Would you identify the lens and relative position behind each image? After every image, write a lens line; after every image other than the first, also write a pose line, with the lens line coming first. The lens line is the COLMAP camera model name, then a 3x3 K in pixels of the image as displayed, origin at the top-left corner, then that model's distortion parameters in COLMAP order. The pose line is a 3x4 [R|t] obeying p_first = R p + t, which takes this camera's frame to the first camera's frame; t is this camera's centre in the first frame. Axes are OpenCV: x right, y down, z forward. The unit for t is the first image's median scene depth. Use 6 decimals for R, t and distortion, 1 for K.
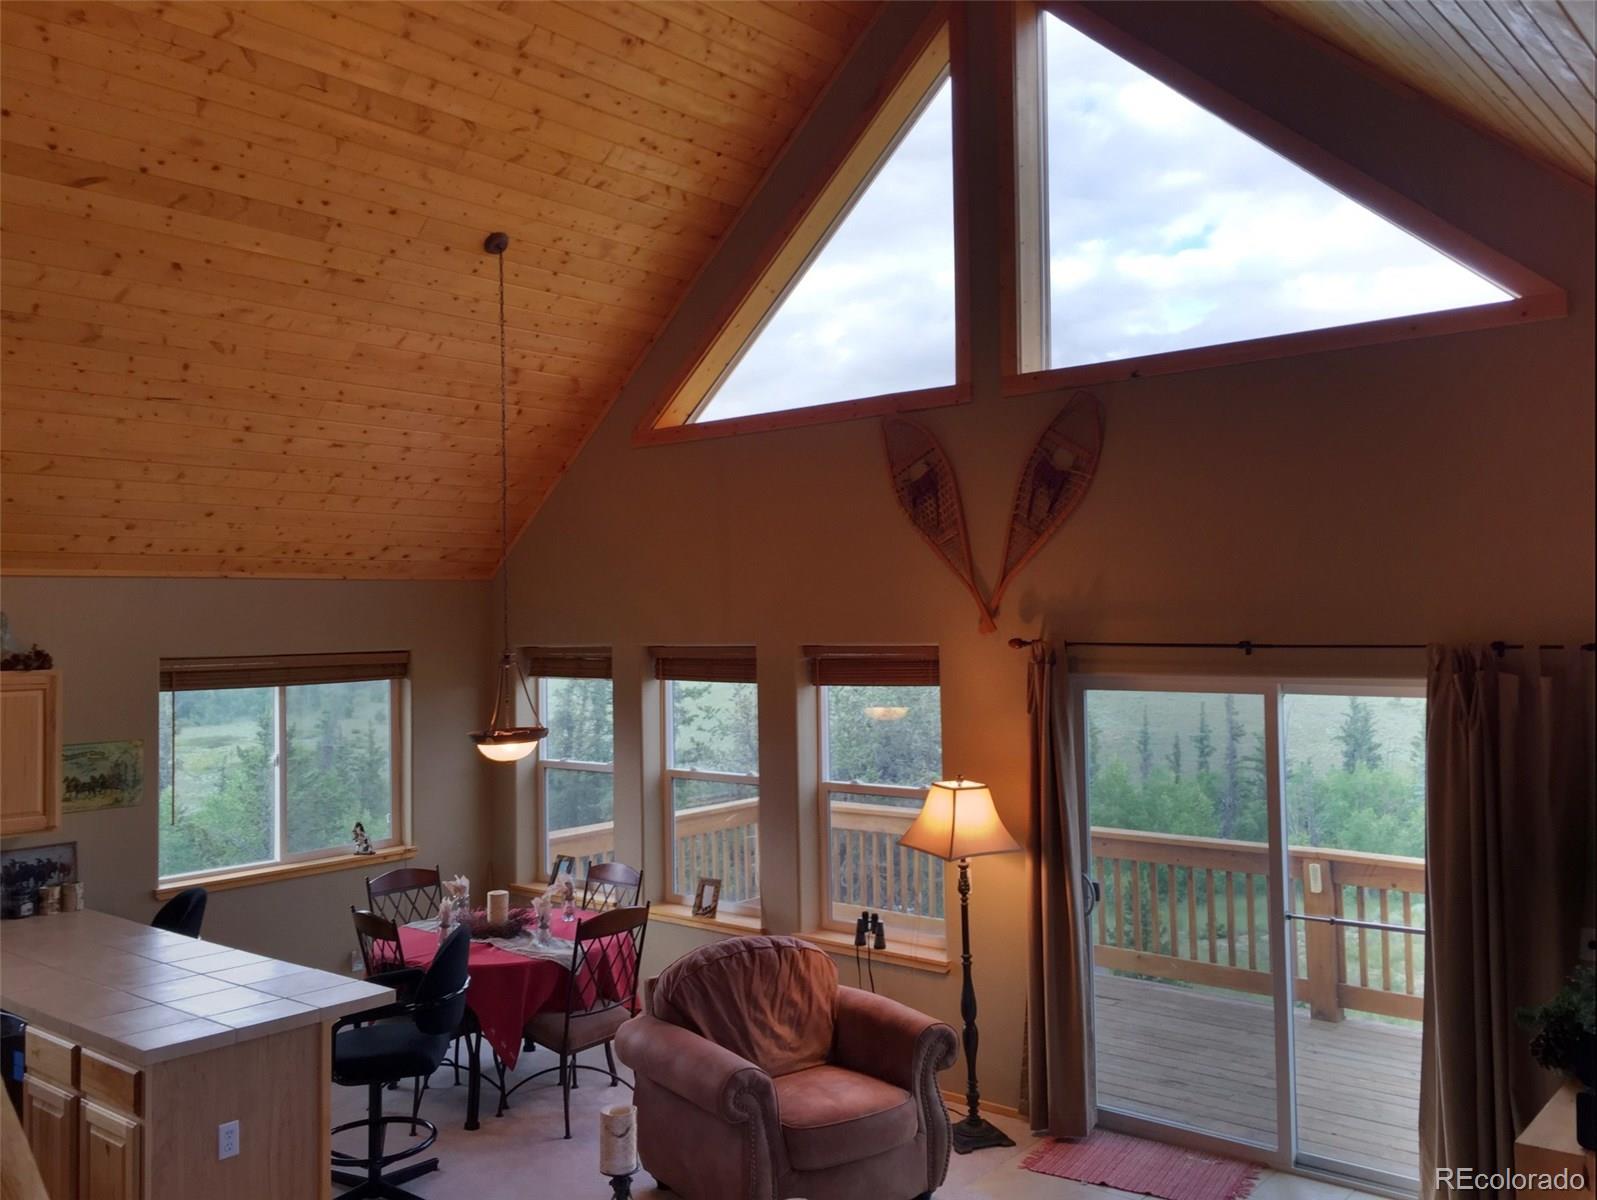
lens RADIAL K [[1368.0, 0, 801.1], [0, 1368.0, 586.5], [0, 0, 1]] dist [0.084976, -0.105818]
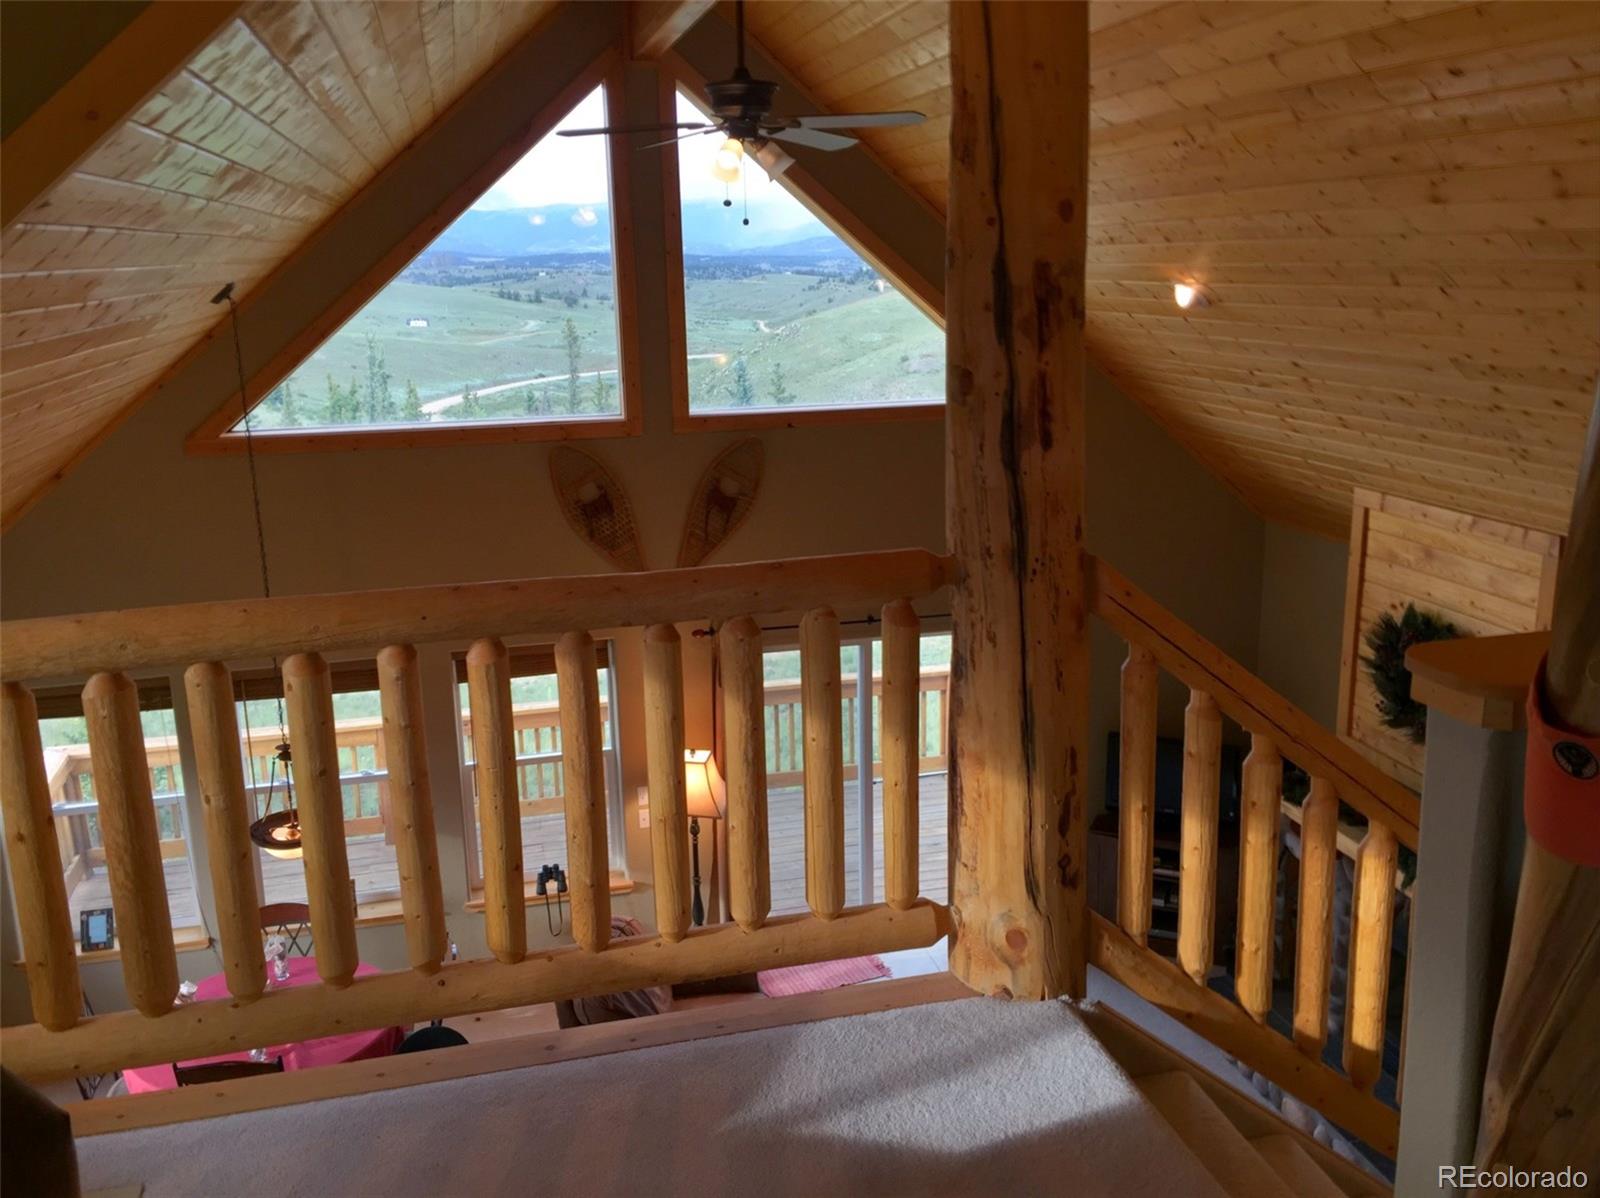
lens RADIAL K [[1370.6, 0, 798.7], [0, 1370.6, 584.7], [0, 0, 1]] dist [0.084976, -0.105818]
pose [[0.587536, -0.181080, 0.788677, -0.727837], [-0.012084, 0.972568, 0.232303, -0.277904], [-0.809108, -0.146017, 0.569231, 0.200859]]
